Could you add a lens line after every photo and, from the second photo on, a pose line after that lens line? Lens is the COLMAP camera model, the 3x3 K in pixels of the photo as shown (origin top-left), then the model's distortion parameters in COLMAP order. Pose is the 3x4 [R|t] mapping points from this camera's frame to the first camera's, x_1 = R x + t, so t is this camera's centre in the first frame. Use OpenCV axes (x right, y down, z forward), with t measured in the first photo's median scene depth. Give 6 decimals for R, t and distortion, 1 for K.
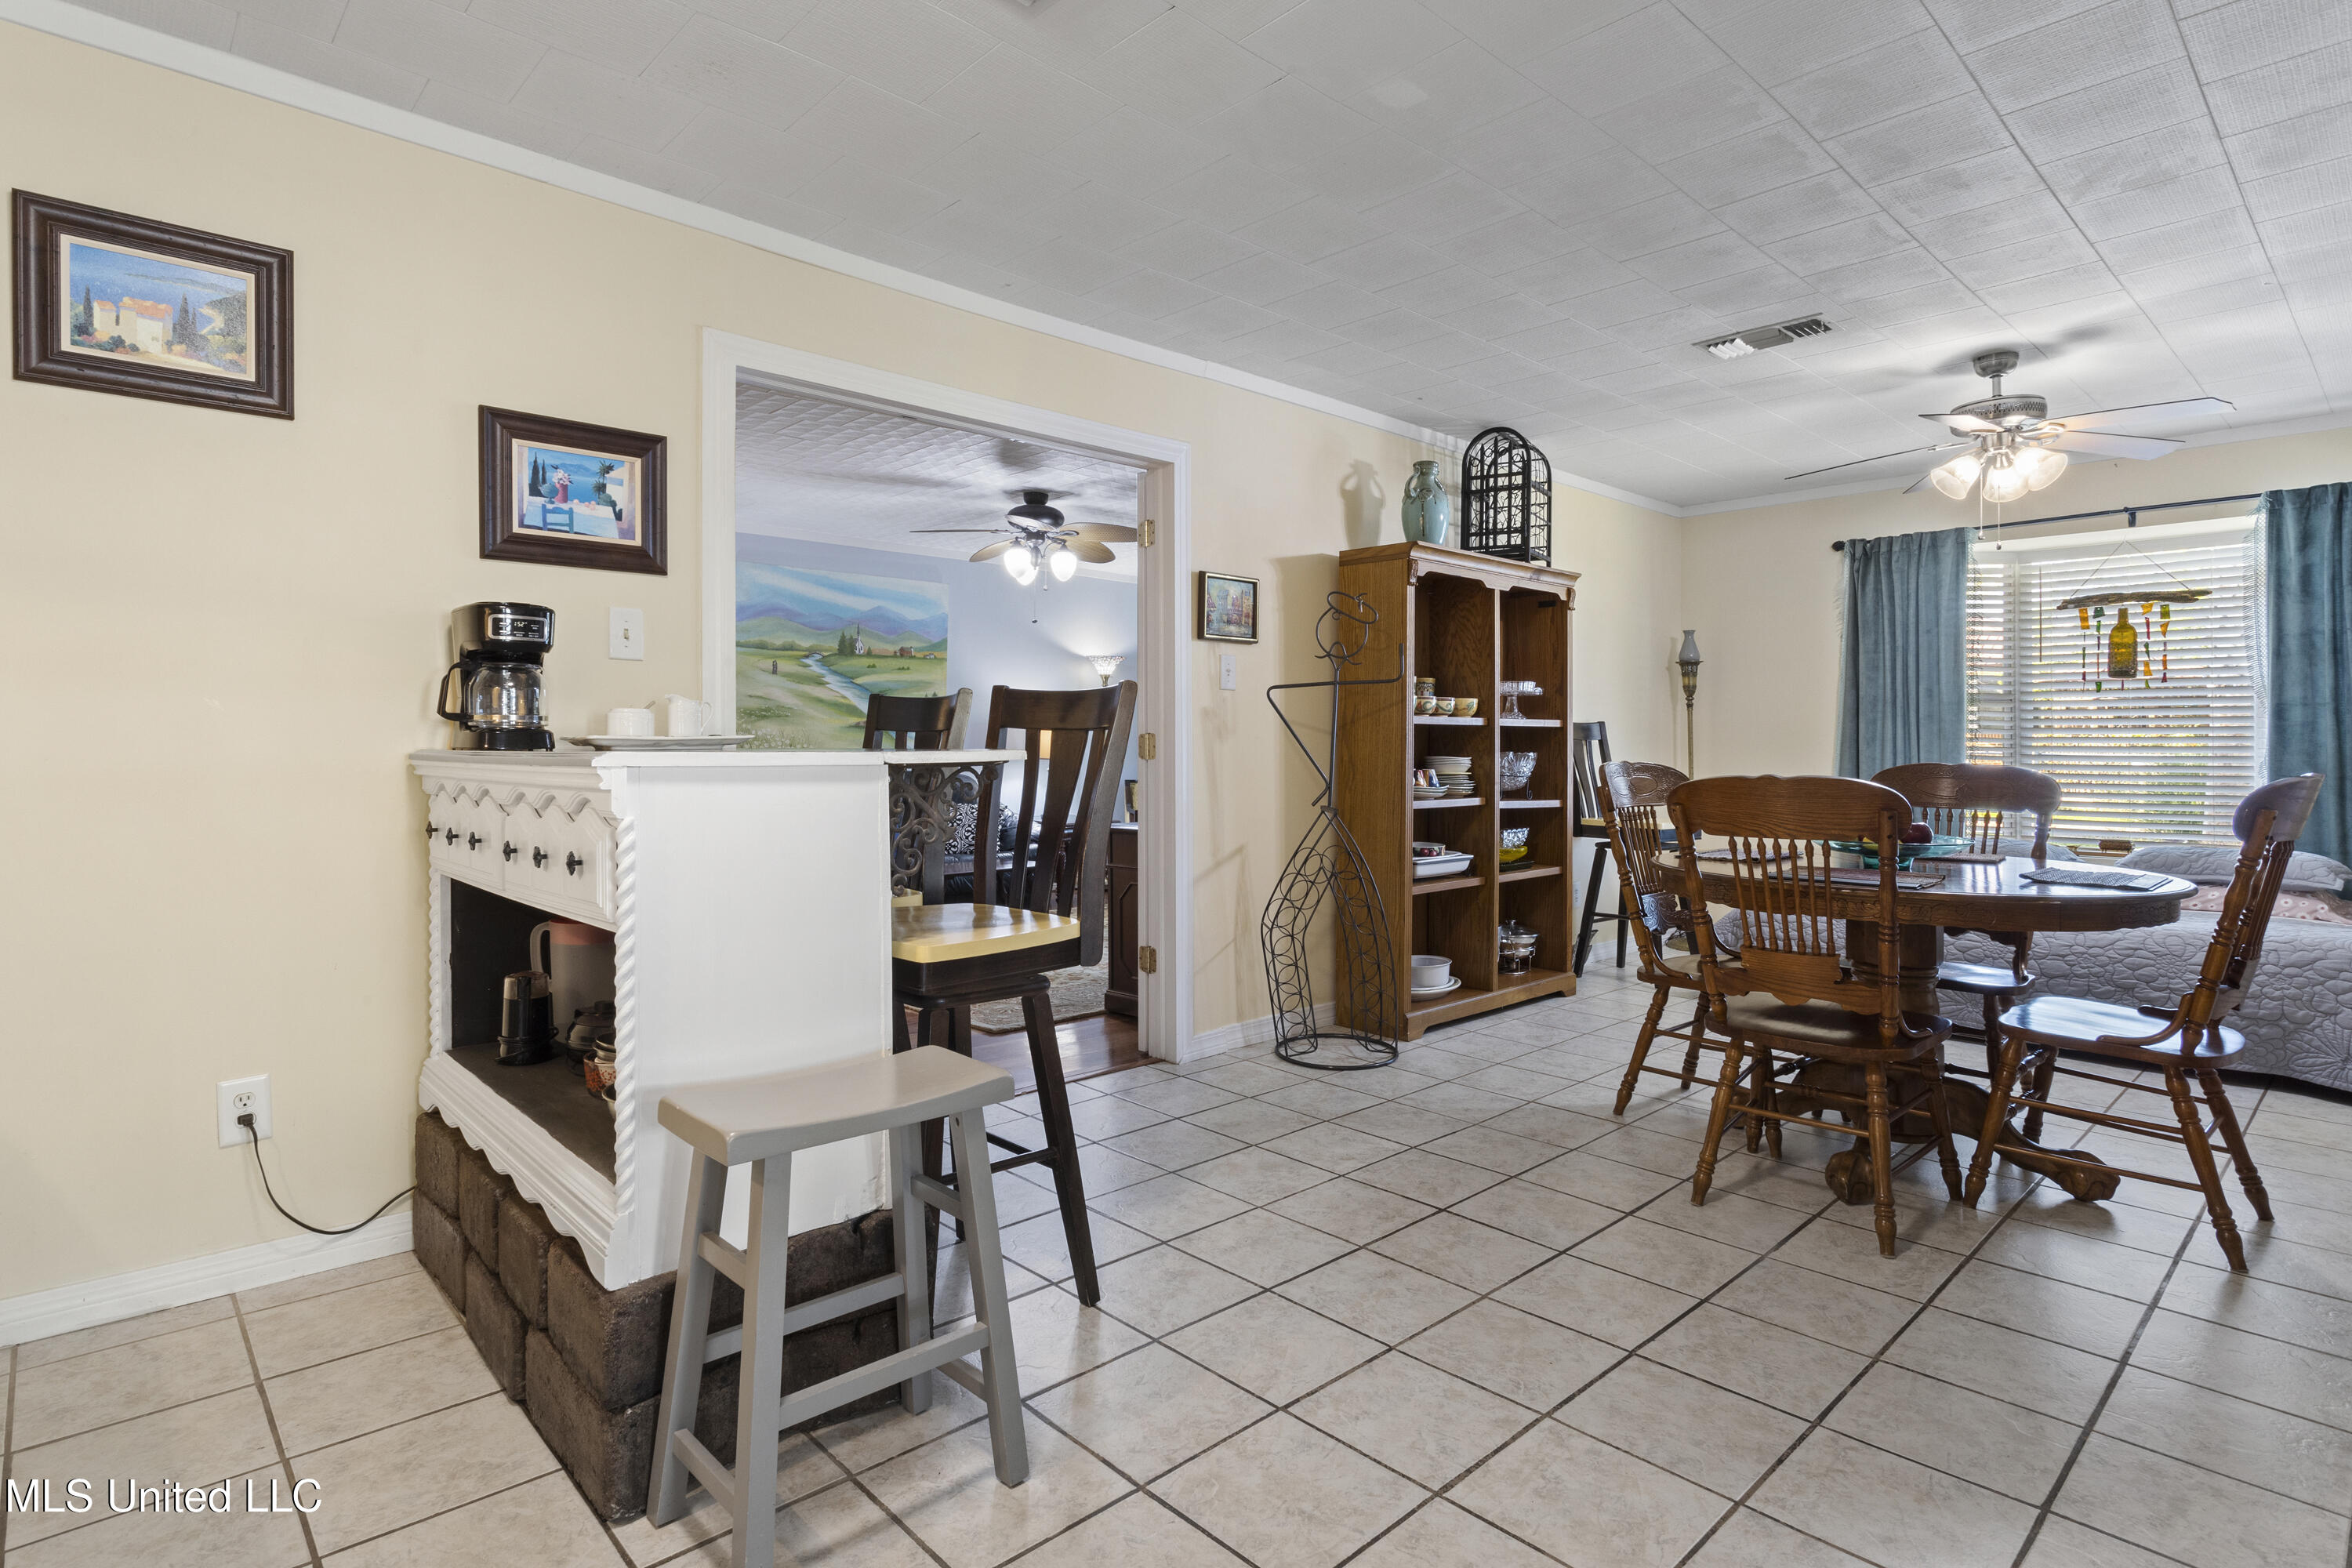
lens RADIAL K [[1226.4, 0, 1175.9], [0, 1226.4, 744.5], [0, 0, 1]] dist [-0.000799, 0.001818]
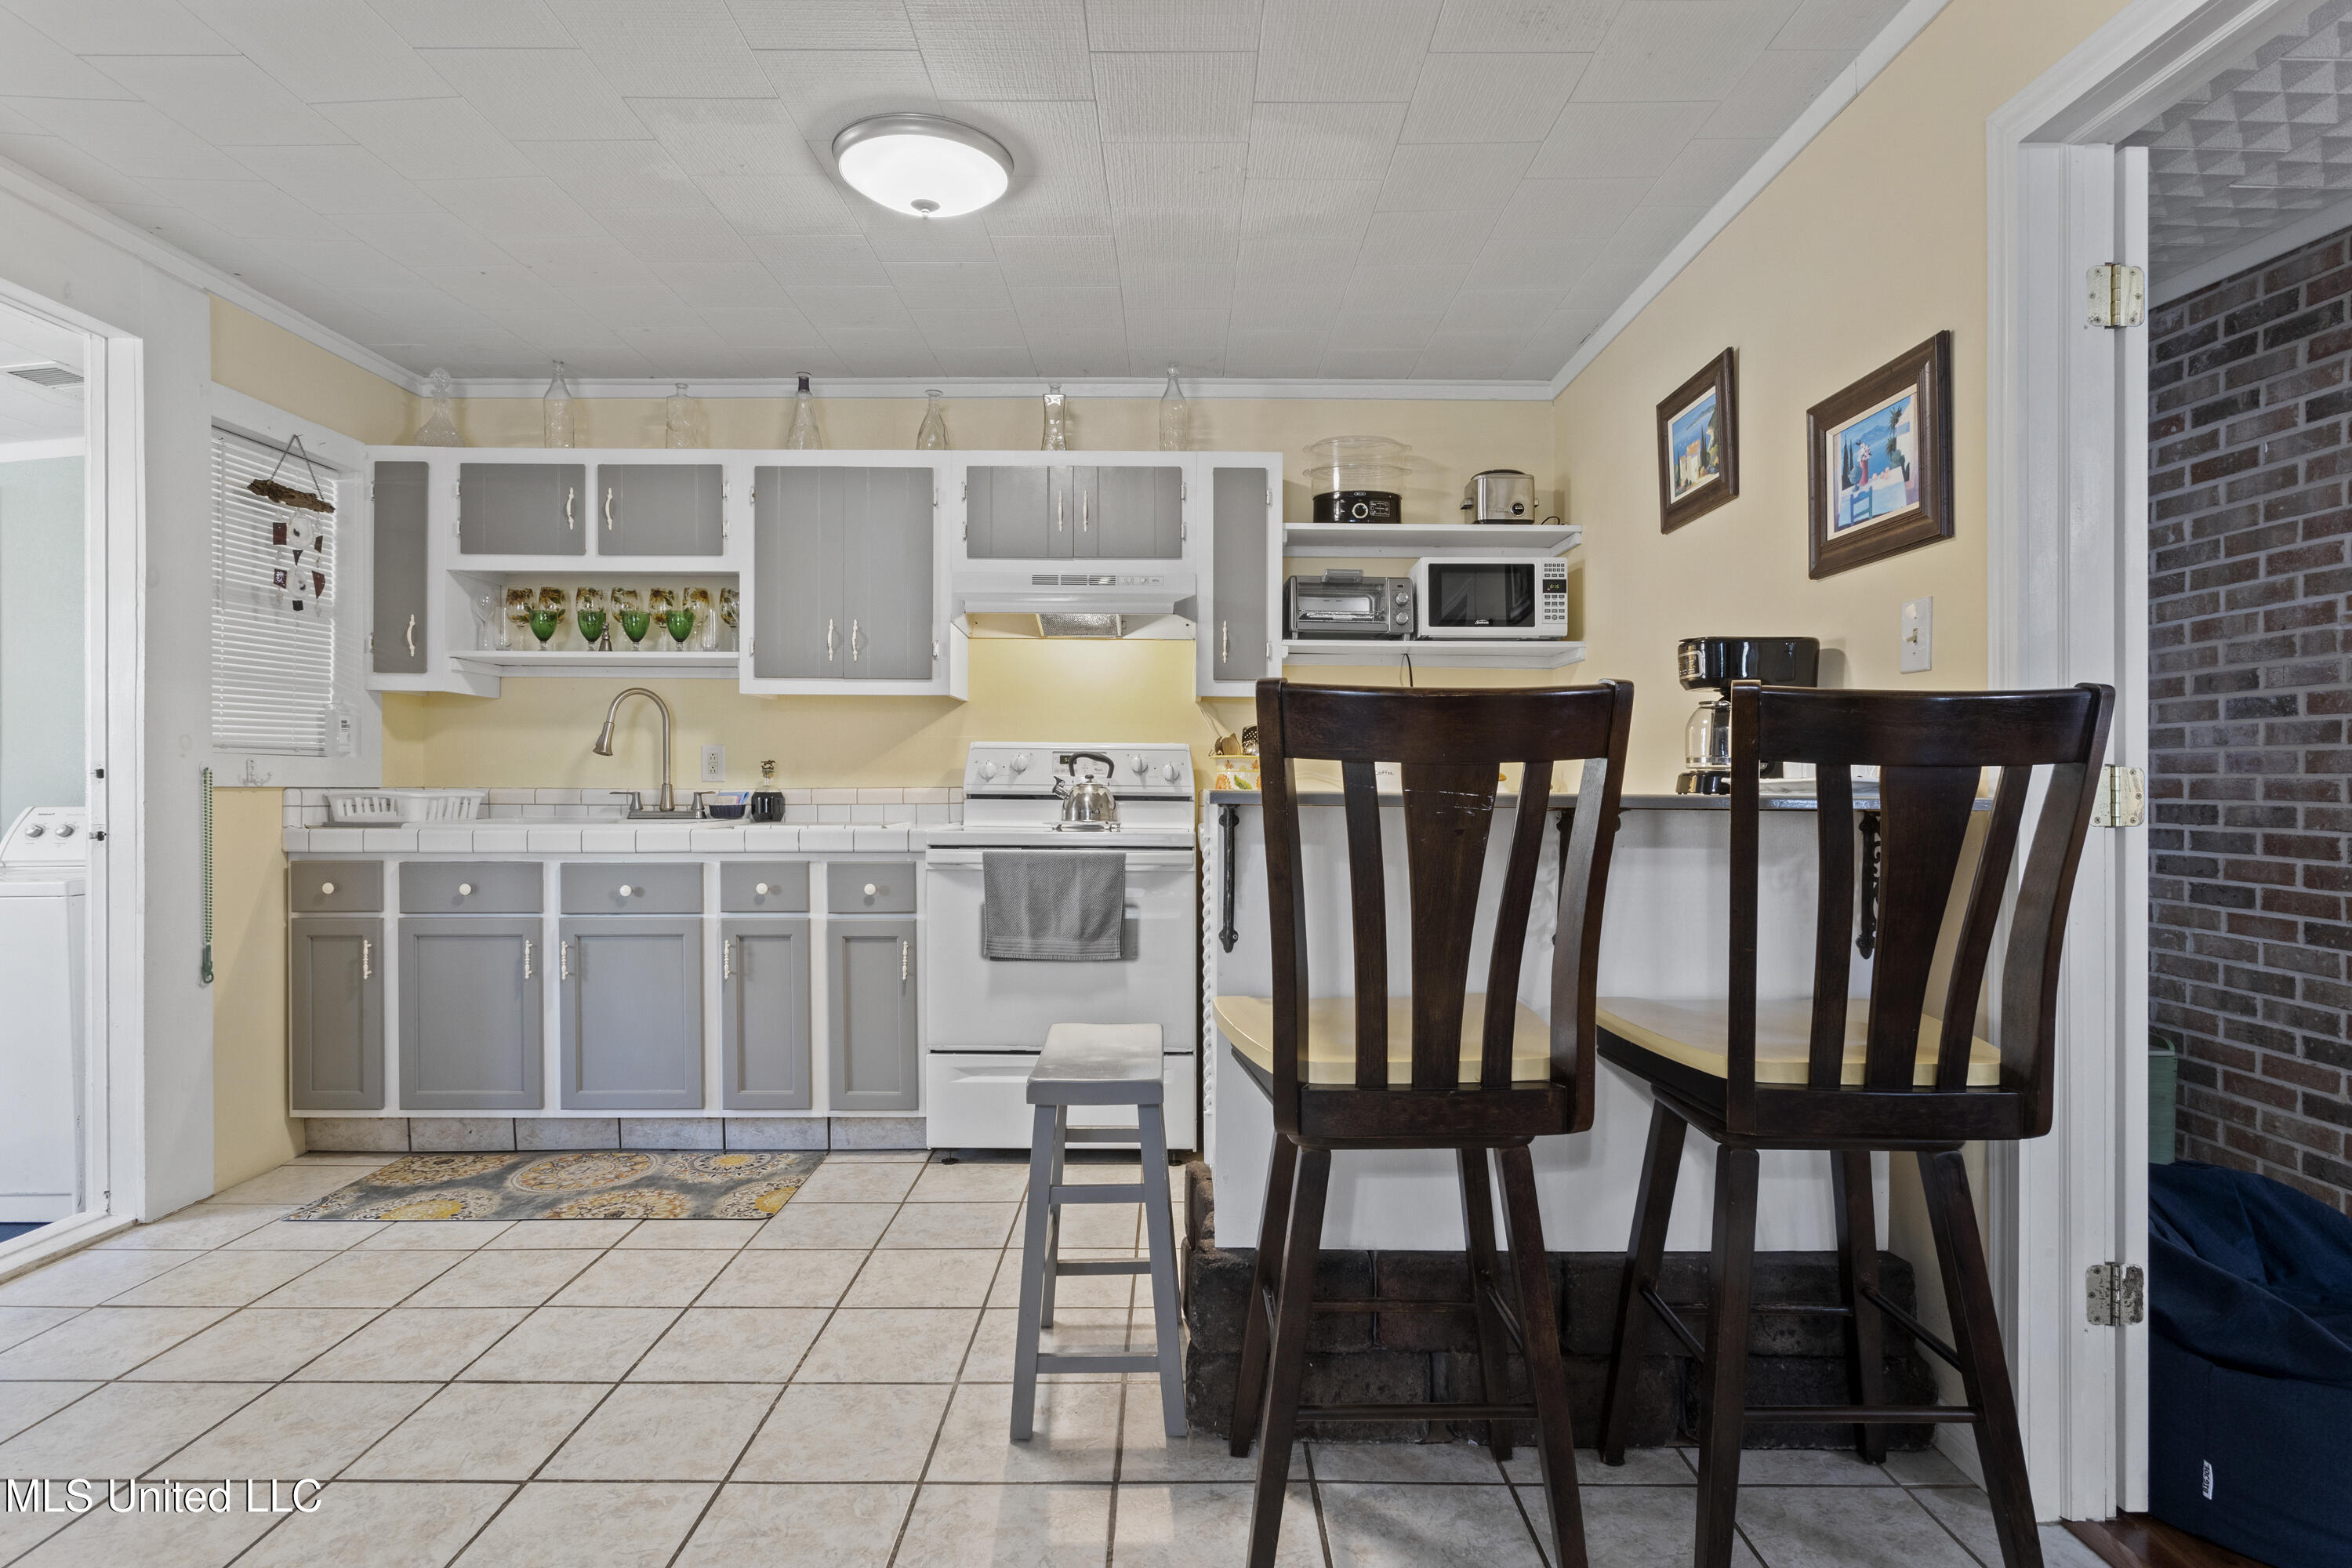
lens RADIAL K [[1226.4, 0, 1169.6], [0, 1226.4, 767.7], [0, 0, 1]] dist [-0.000799, 0.001818]
pose [[-0.699245, -0.015134, -0.714722, 0.214948], [-0.009821, 0.999885, -0.011564, 0.000325], [0.714815, -0.001067, -0.699313, 0.695770]]
